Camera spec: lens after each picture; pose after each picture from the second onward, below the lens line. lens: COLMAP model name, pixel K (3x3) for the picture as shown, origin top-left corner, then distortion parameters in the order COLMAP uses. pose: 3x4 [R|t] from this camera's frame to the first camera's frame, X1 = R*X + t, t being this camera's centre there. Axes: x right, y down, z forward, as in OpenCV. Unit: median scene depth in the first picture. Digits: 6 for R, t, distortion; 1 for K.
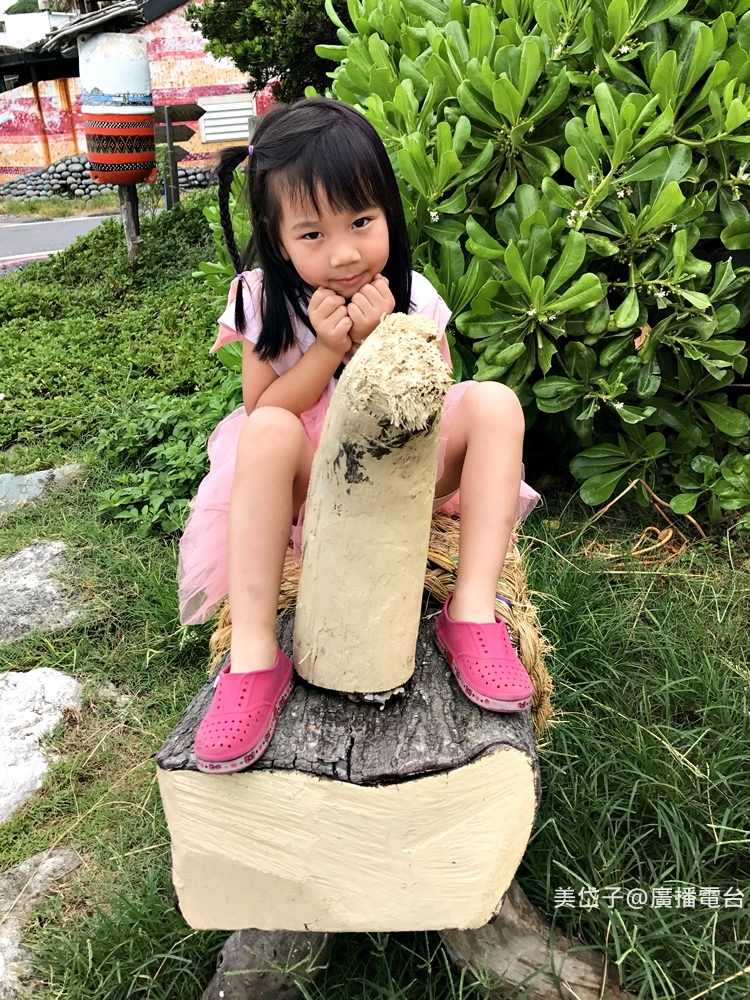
lens RADIAL K [[960.8, 0, 375.2], [0, 960.8, 500.9], [0, 0, 1]] dist [0.027641, 0.000000]
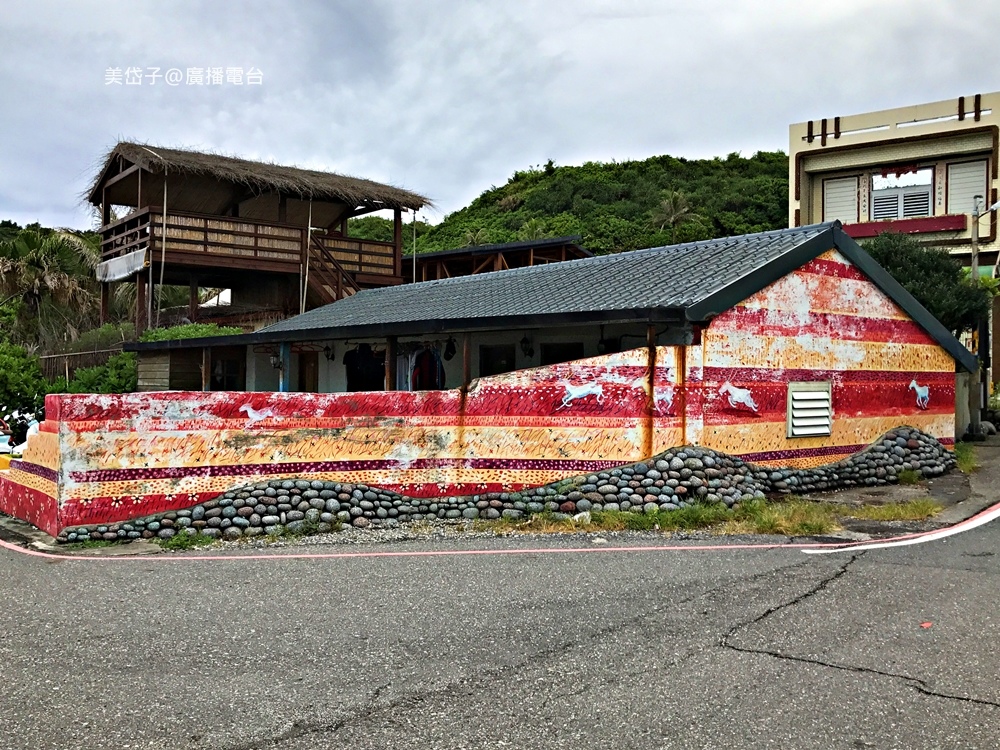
lens RADIAL K [[960.8, 0, 500.1], [0, 960.8, 375.5], [0, 0, 1]] dist [0.027641, 0.000000]
pose [[0.907126, 0.070670, 0.414883, -0.720099], [0.115098, 0.906562, -0.406077, -0.142339], [-0.404815, 0.416115, 0.814232, 0.480108]]
